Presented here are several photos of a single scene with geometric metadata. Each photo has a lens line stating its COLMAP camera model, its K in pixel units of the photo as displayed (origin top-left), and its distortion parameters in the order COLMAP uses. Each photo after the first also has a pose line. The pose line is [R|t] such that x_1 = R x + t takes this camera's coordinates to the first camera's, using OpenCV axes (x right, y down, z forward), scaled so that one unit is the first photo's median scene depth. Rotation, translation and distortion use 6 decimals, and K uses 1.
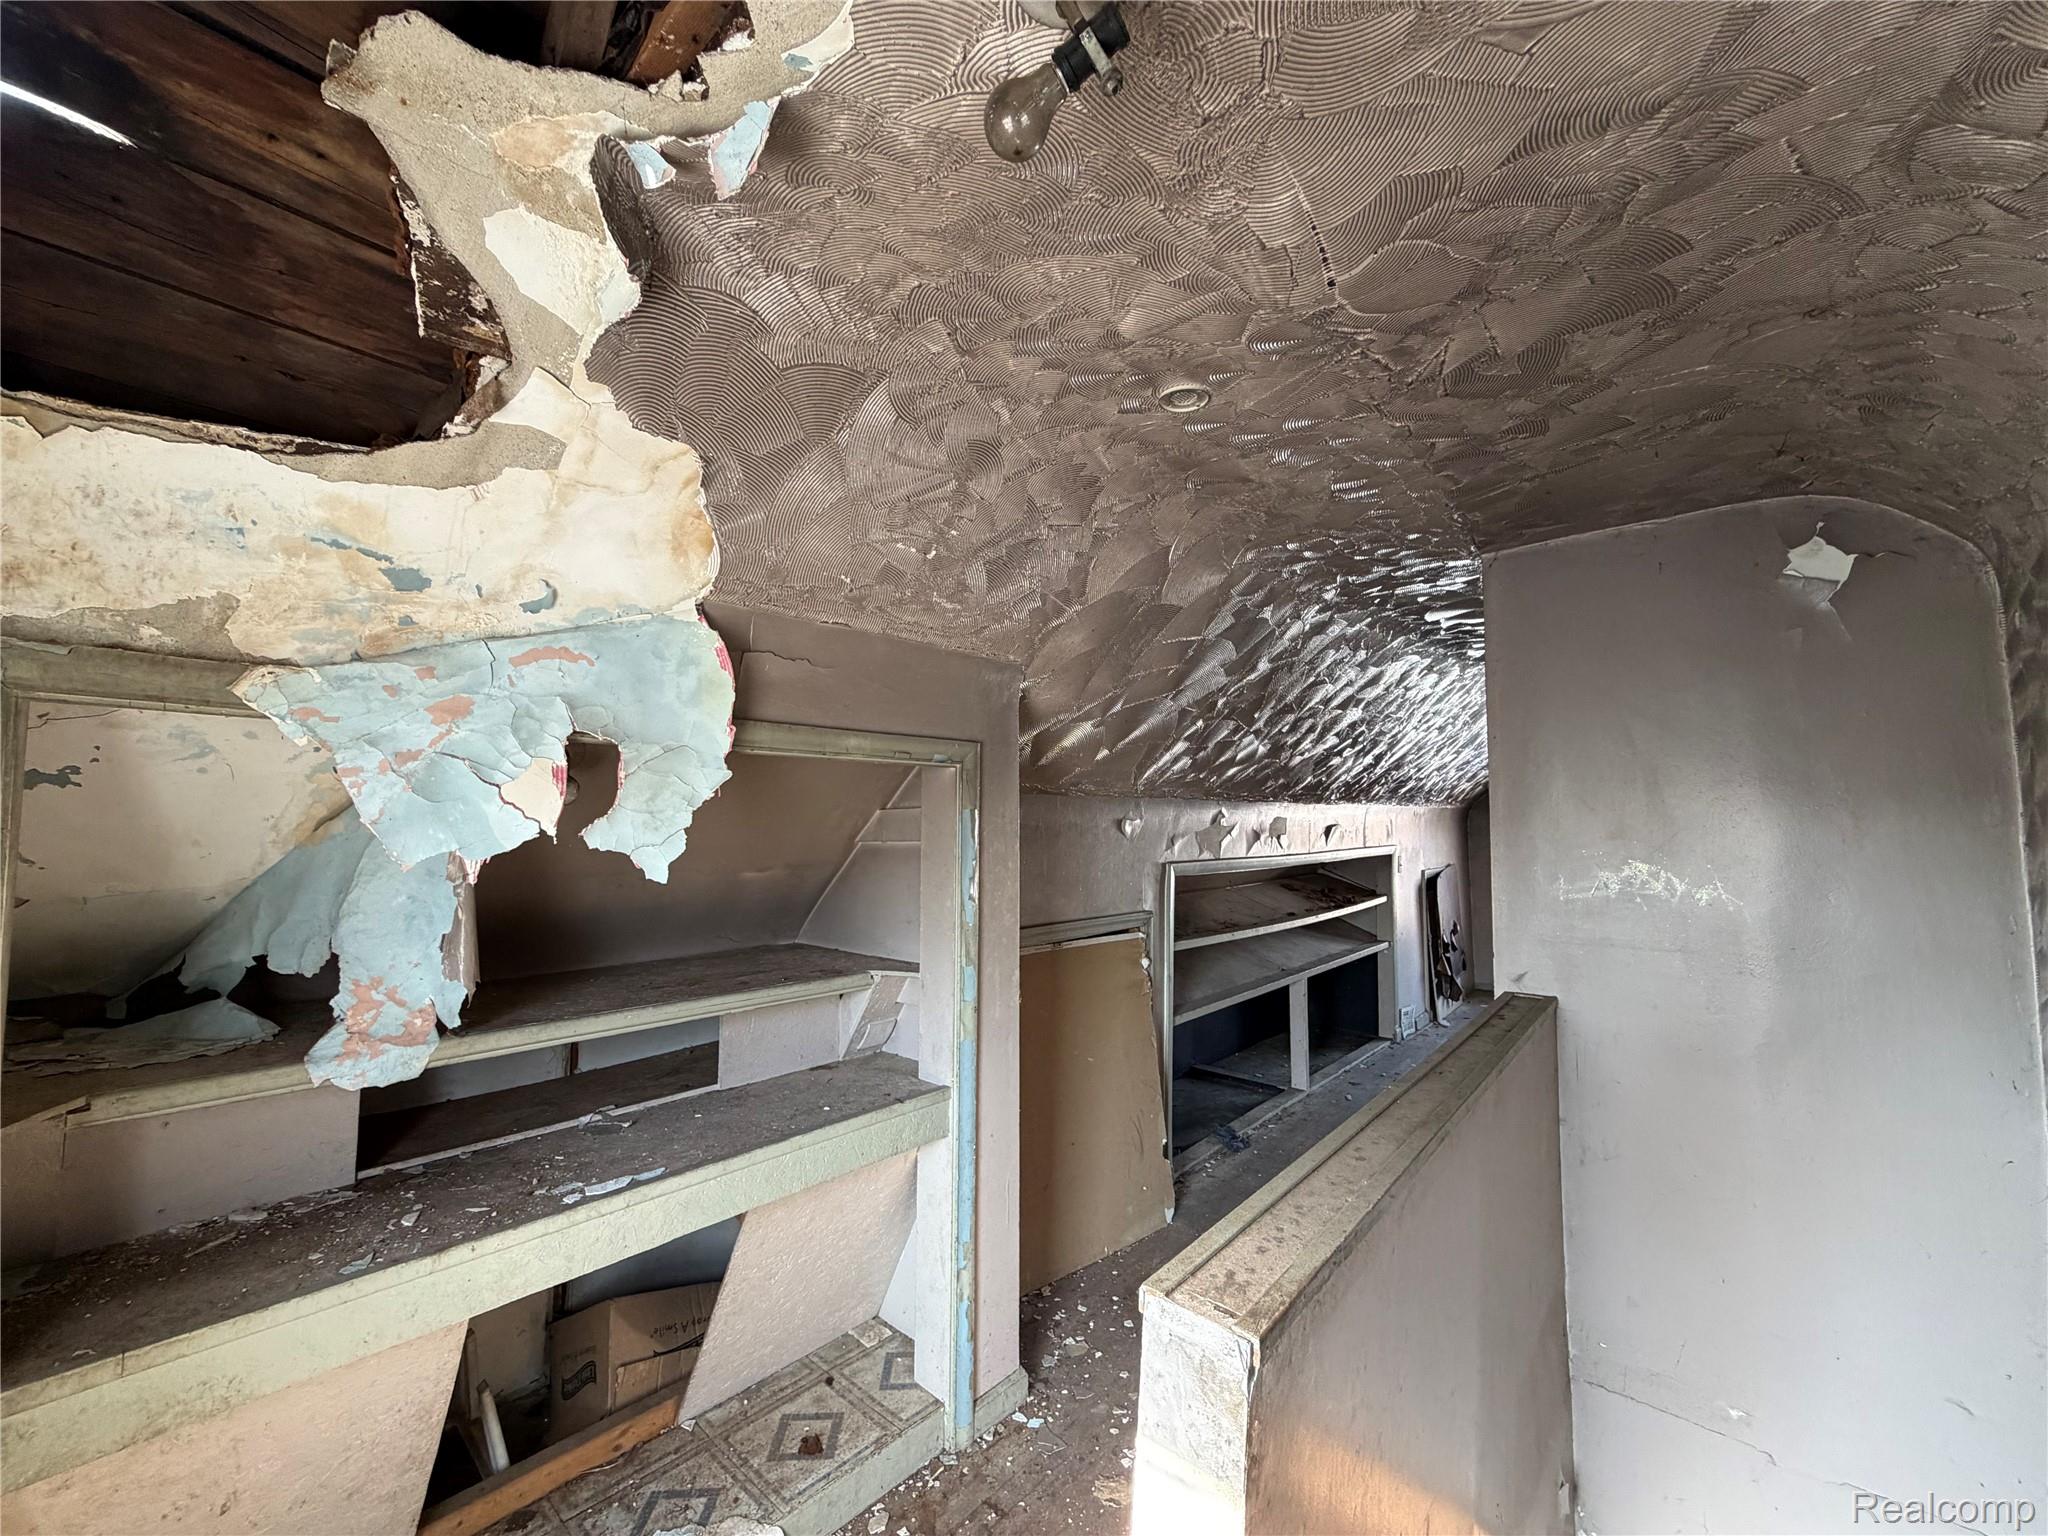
lens RADIAL K [[818.5, 0, 1021.8], [0, 818.5, 769.7], [0, 0, 1]] dist [0.003480, -0.000053]
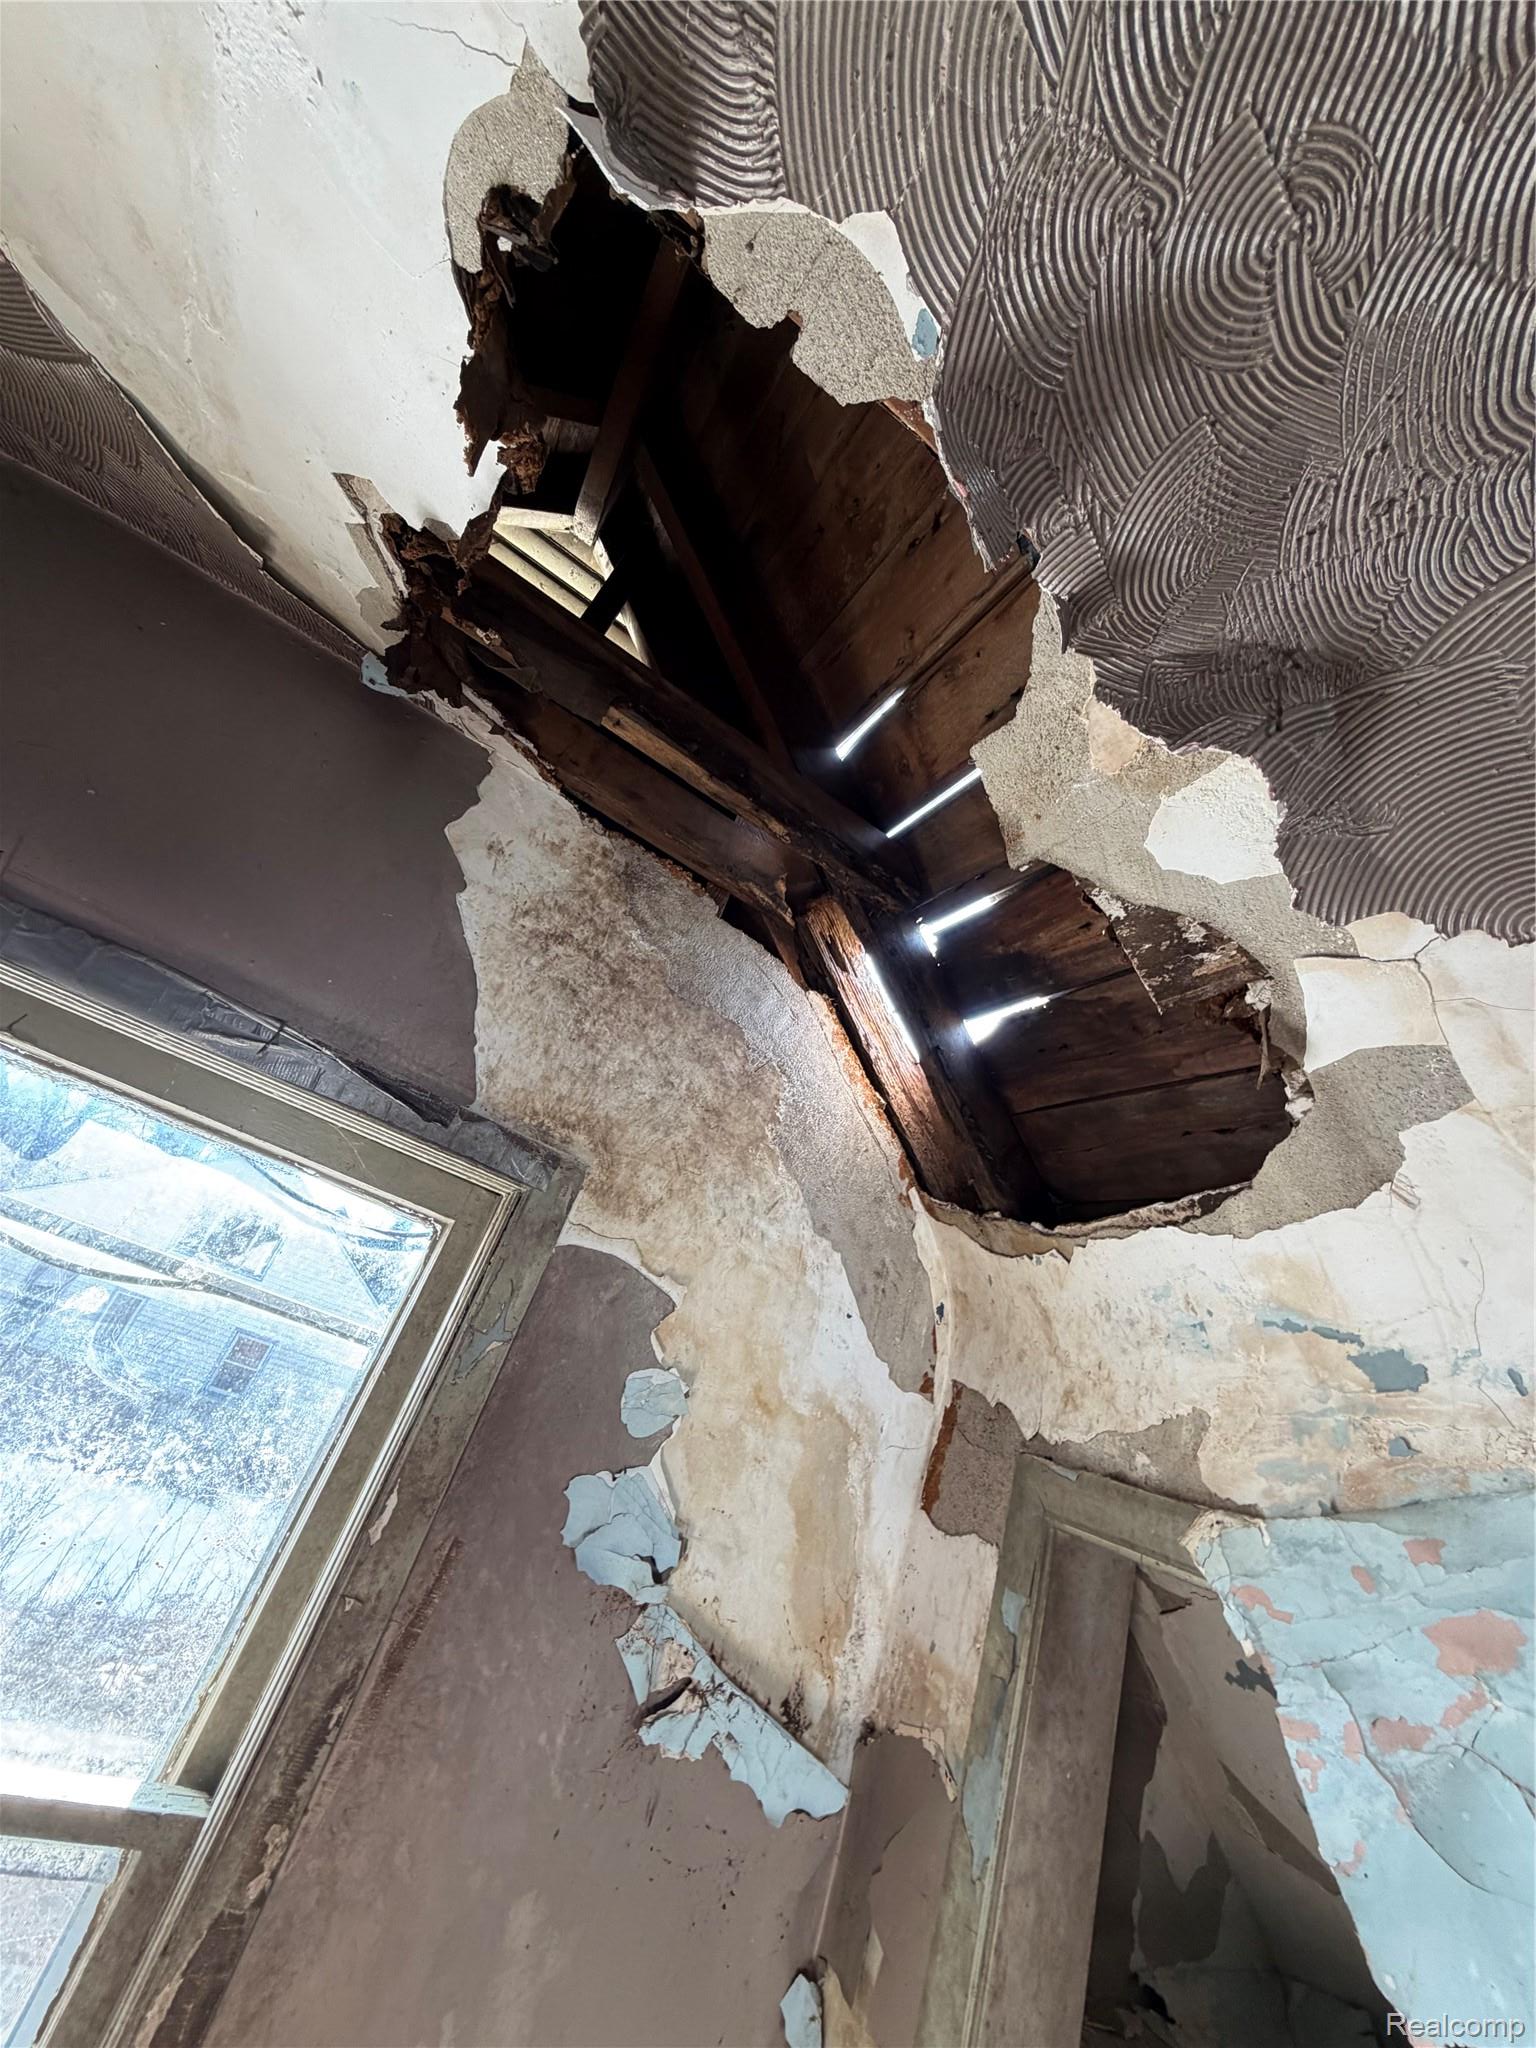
lens RADIAL K [[818.5, 0, 768.0], [0, 818.5, 1024.0], [0, 0, 1]] dist [0.003480, -0.000053]
pose [[-0.307391, -0.499961, -0.809661, 0.003499], [-0.257282, 0.862832, -0.435116, -0.076757], [0.916142, 0.074561, -0.393858, 0.847324]]
